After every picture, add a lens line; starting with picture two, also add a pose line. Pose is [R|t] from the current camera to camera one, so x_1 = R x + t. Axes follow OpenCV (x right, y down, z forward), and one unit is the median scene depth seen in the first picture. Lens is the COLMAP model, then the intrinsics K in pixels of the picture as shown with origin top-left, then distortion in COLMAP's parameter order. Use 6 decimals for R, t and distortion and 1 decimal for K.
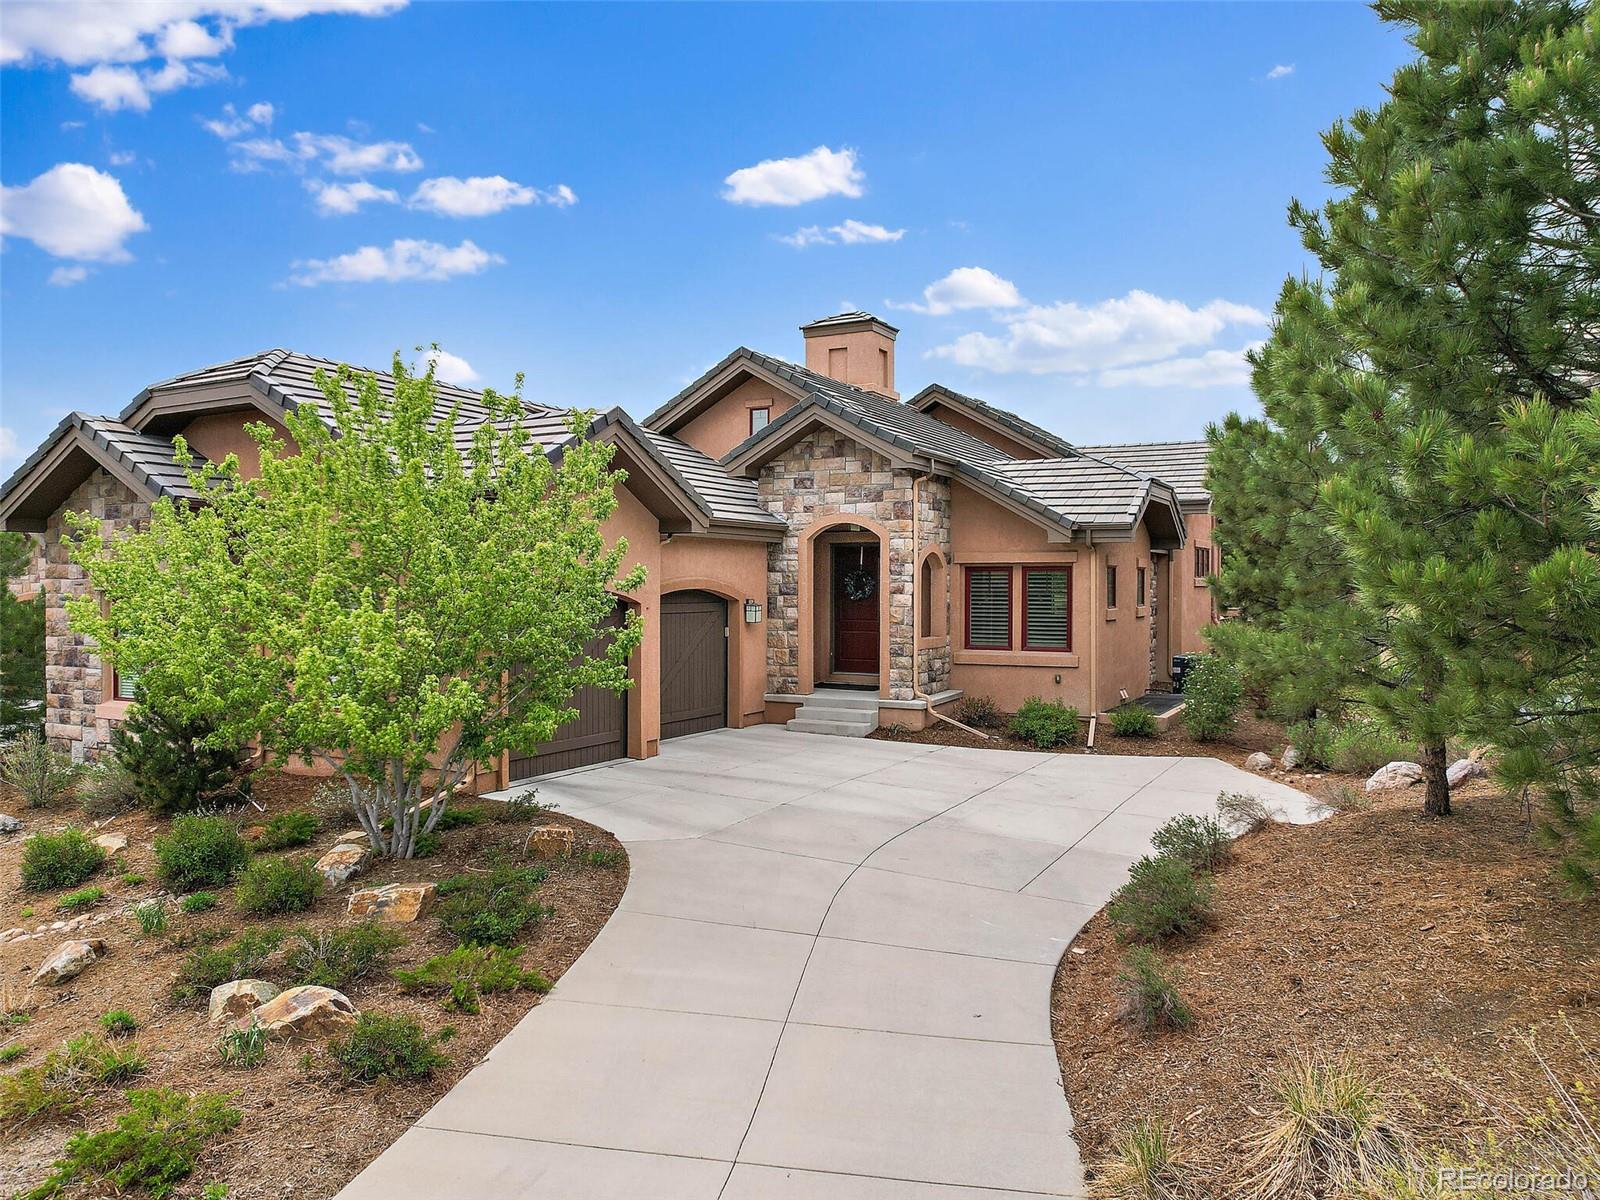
lens RADIAL K [[1154.7, 0, 800.0], [0, 1154.7, 600.0], [0, 0, 1]] dist [-0.073940, 0.066338]
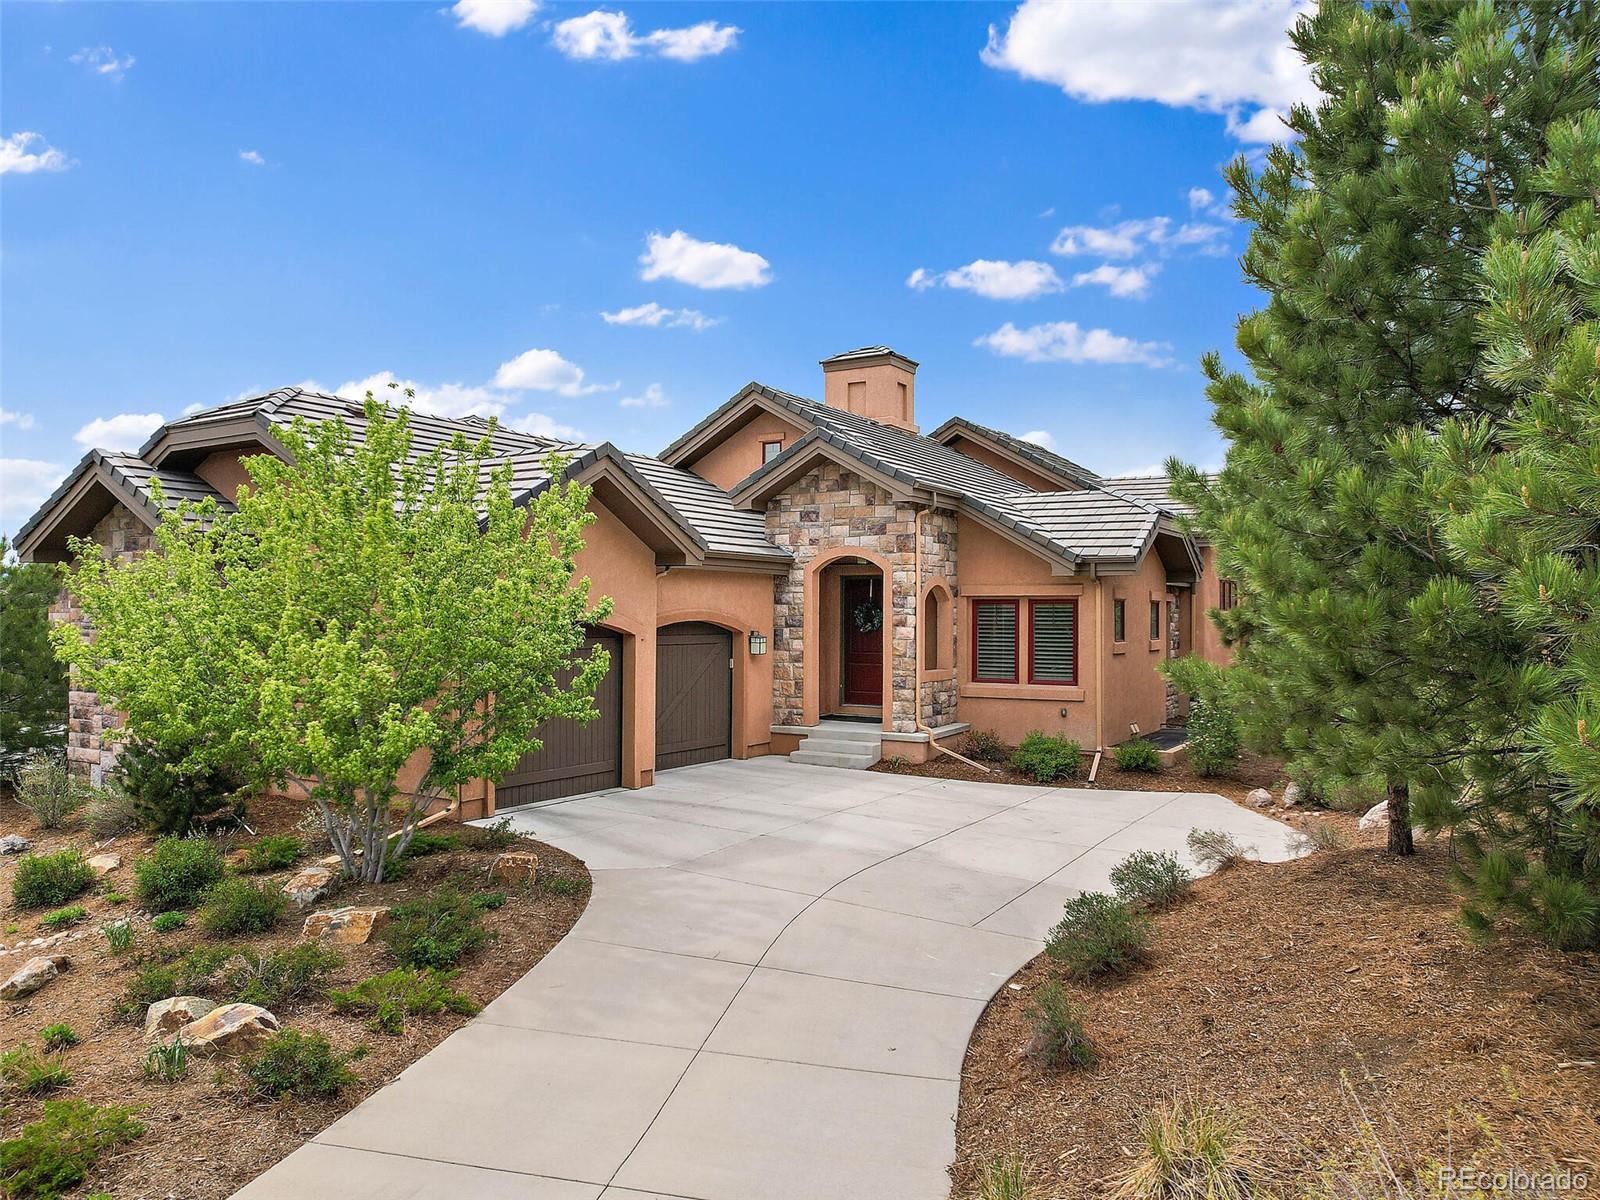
lens RADIAL K [[1154.7, 0, 800.0], [0, 1154.7, 600.0], [0, 0, 1]] dist [-0.073940, 0.066338]
pose [[0.998665, 0.003042, -0.051566, 0.059604], [-0.004450, 0.999620, -0.027216, -0.000763], [0.051463, 0.027409, 0.998299, -0.006236]]
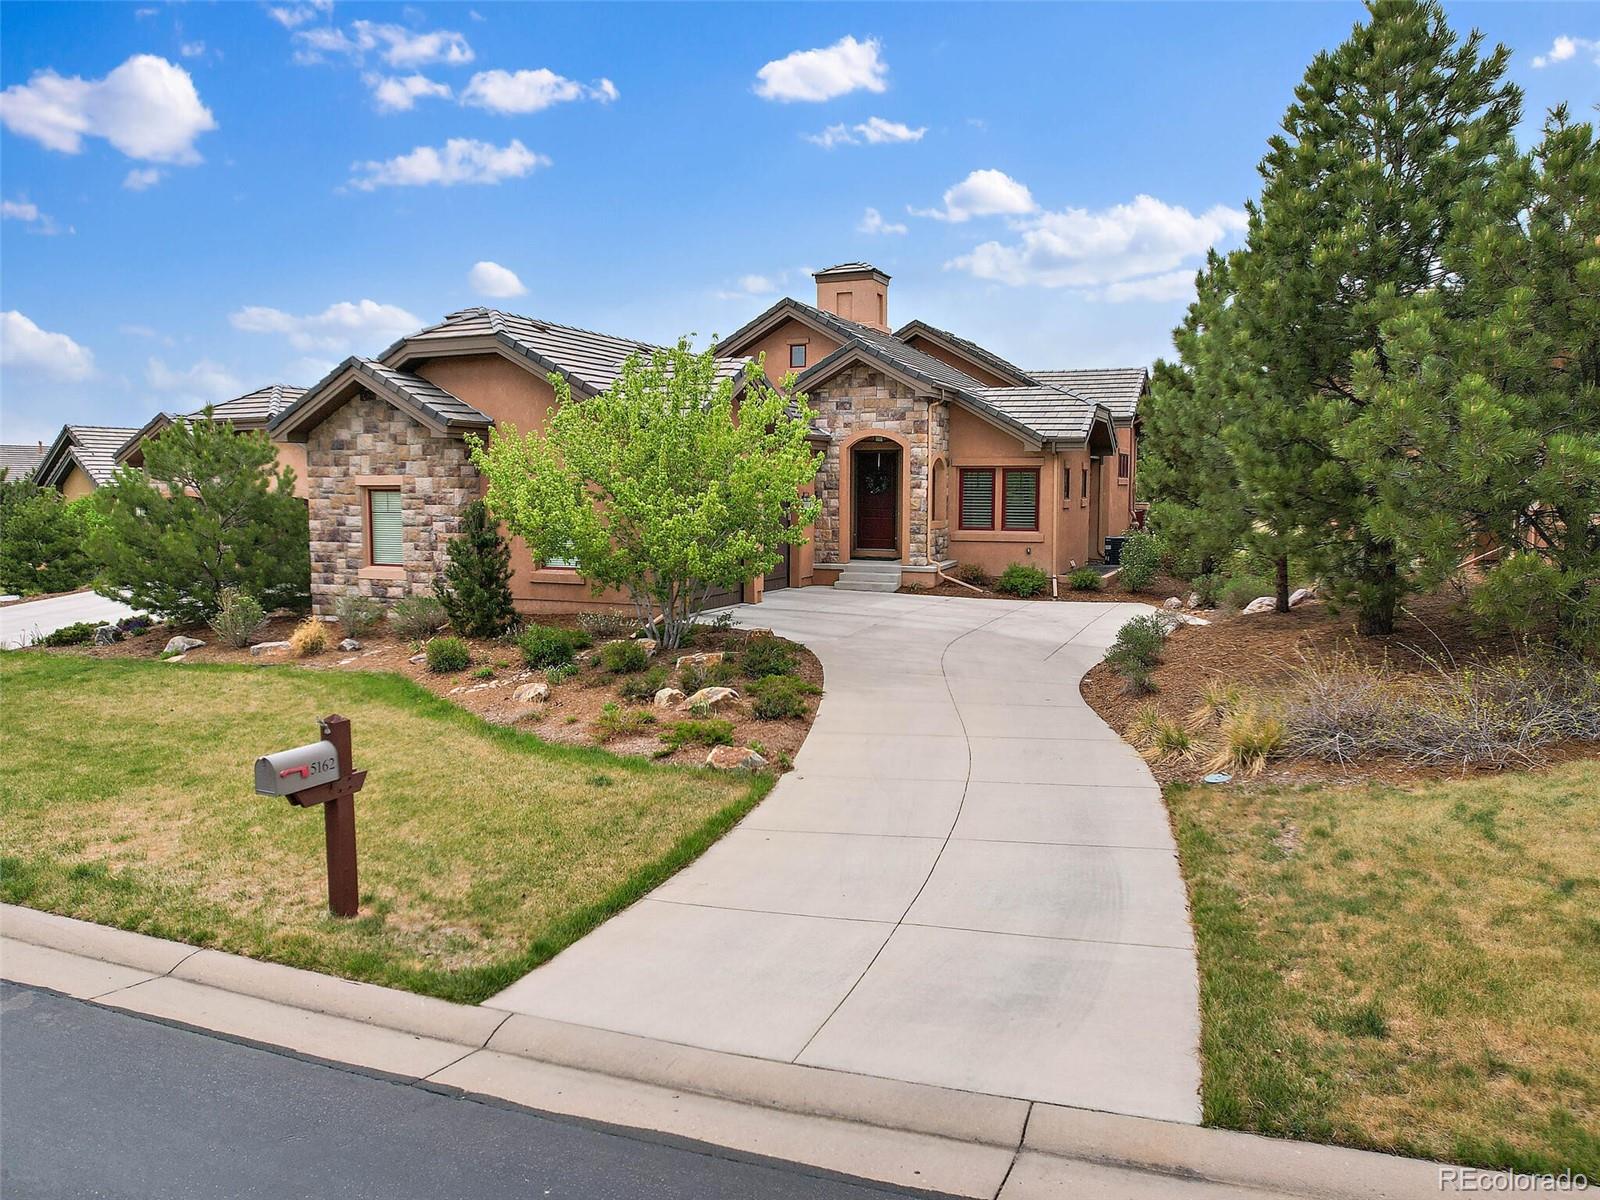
lens RADIAL K [[1154.7, 0, 800.0], [0, 1154.7, 600.0], [0, 0, 1]] dist [-0.073940, 0.066338]
pose [[0.996220, -0.008550, 0.086444, -0.207944], [0.001185, 0.996389, 0.084895, 0.012522], [-0.086857, -0.084471, 0.992633, -0.429952]]
